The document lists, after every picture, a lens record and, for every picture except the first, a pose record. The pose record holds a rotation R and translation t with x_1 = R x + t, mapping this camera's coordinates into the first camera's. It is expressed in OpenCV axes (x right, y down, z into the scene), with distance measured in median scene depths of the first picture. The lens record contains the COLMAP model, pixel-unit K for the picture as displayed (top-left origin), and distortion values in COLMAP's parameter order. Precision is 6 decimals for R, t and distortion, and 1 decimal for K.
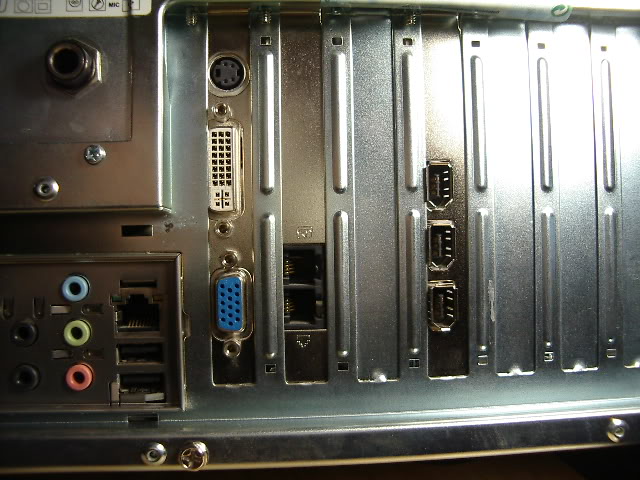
lens RADIAL K [[693.0, 0, 320.0], [0, 693.0, 240.0], [0, 0, 1]] dist [-0.194318, 0.006440]
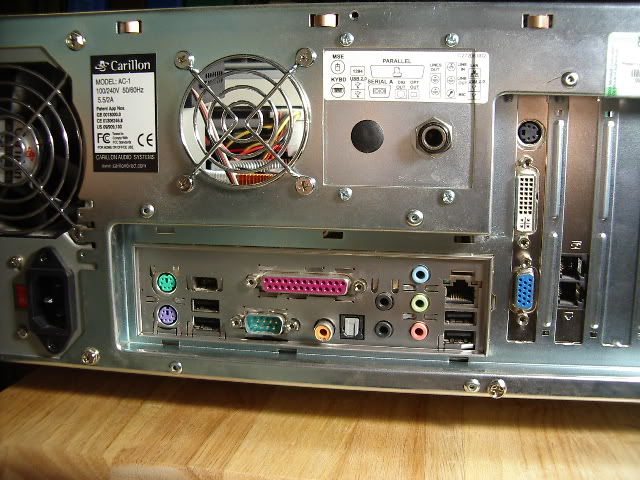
lens RADIAL K [[693.0, 0, 320.0], [0, 693.0, 240.0], [0, 0, 1]] dist [-0.194318, 0.006440]
pose [[0.968411, 0.062161, -0.241489, -0.211490], [-0.021825, 0.985844, 0.166241, -0.256601], [0.248404, -0.155719, 0.956058, -0.523343]]
